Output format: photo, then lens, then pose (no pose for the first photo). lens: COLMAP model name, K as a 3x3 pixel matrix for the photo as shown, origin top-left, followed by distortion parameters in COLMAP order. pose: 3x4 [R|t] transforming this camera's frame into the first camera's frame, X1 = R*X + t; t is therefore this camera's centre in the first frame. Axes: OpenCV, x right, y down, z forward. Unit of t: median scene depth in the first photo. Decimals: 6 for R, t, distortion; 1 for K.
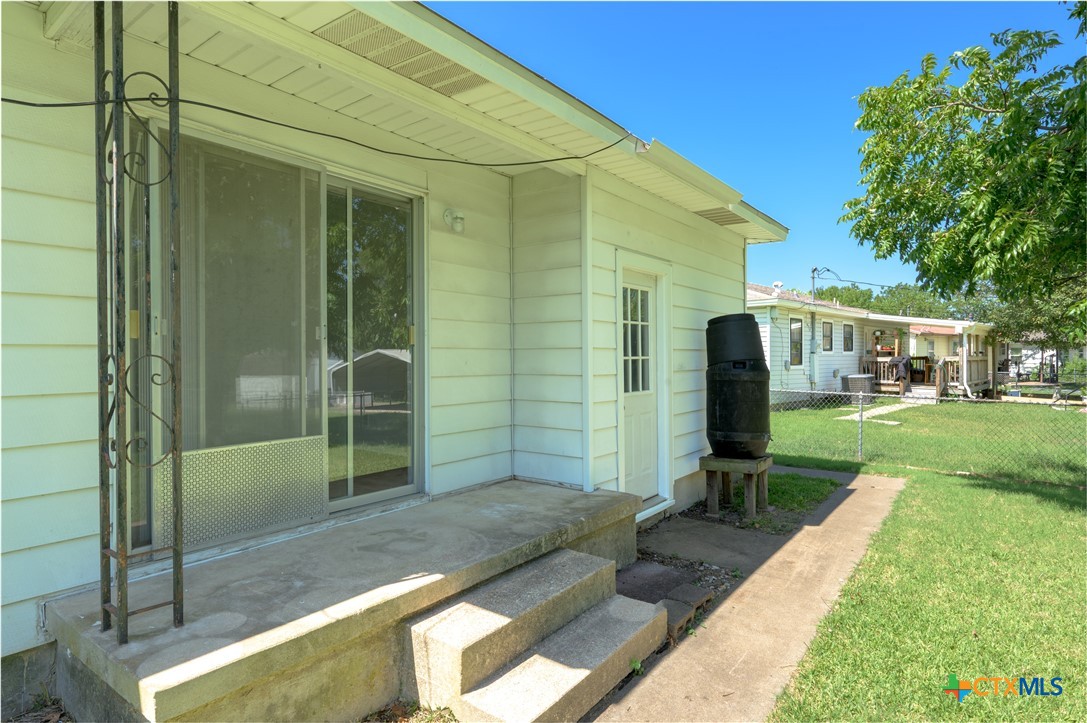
lens RADIAL K [[598.4, 0, 543.5], [0, 598.4, 361.5], [0, 0, 1]] dist [-0.002968, -0.001121]
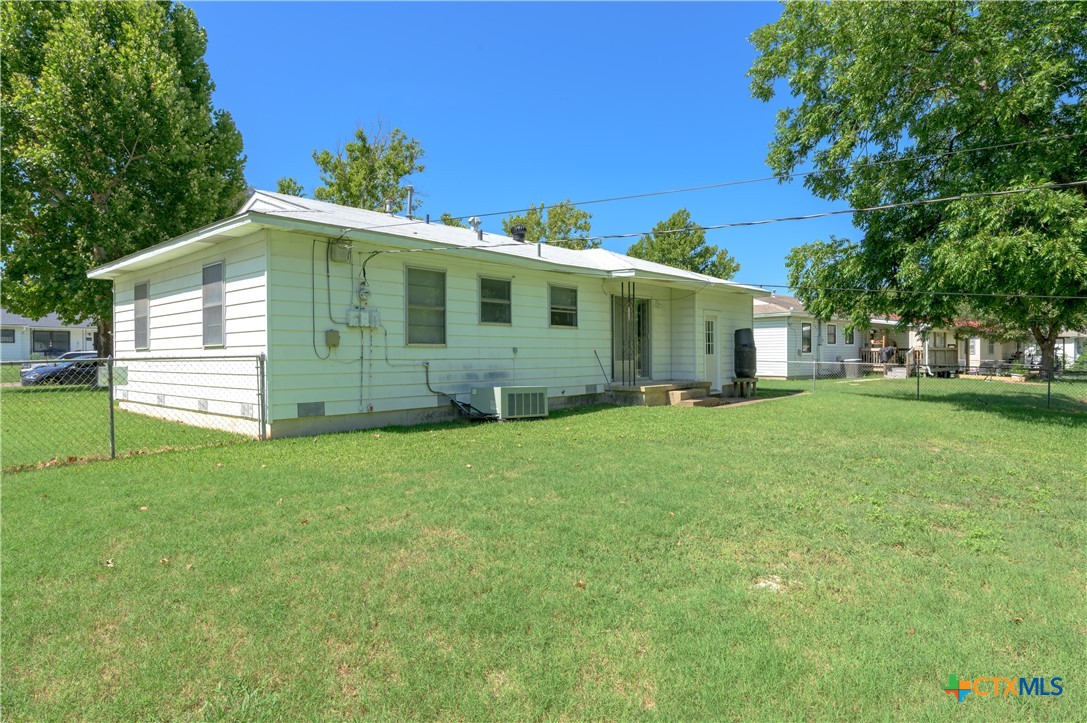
lens RADIAL K [[620.4, 0, 543.5], [0, 620.4, 361.5], [0, 0, 1]] dist [0.001112, 0.000205]
pose [[0.996154, -0.000672, -0.087618, -0.392407], [0.000922, 0.999996, 0.002816, 0.073192], [0.087616, -0.002886, 0.996150, -2.124115]]
